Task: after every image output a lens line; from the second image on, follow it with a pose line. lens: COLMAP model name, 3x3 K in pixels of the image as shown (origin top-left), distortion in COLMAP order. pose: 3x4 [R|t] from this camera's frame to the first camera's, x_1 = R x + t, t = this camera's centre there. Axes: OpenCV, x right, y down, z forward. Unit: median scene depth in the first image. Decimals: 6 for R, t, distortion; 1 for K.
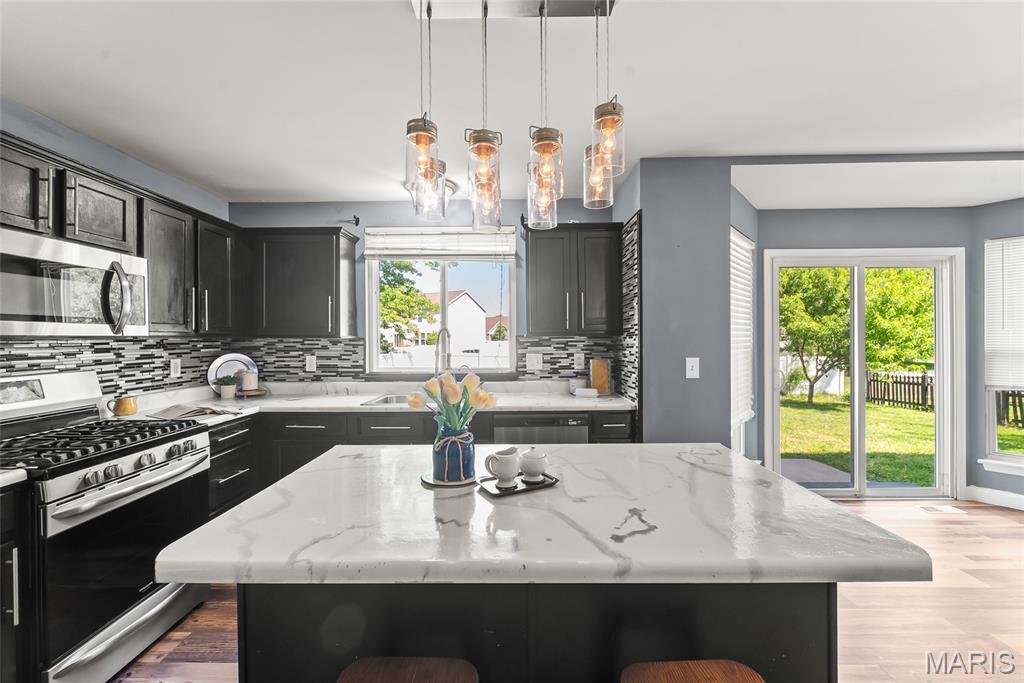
lens RADIAL K [[416.0, 0, 510.3], [0, 416.0, 338.6], [0, 0, 1]] dist [0.001494, 0.000111]
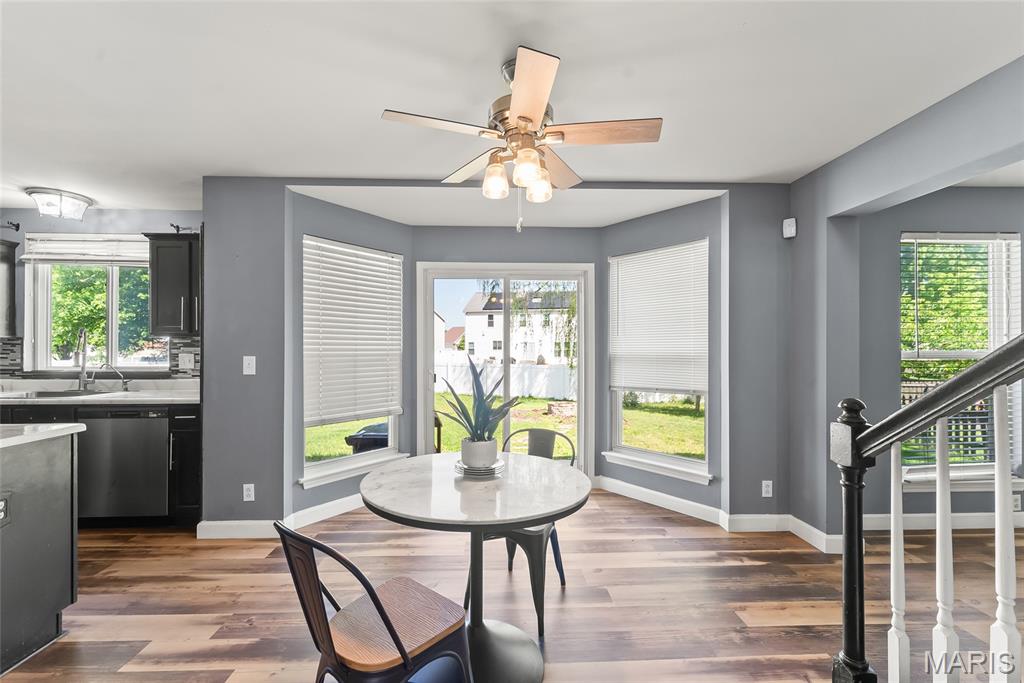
lens RADIAL K [[416.0, 0, 514.3], [0, 416.0, 343.8], [0, 0, 1]] dist [0.001494, 0.000111]
pose [[0.998839, 0.010407, 0.047038, 0.847156], [-0.009843, 0.999877, -0.012198, 0.014921], [-0.047160, 0.011721, 0.998819, -0.113819]]
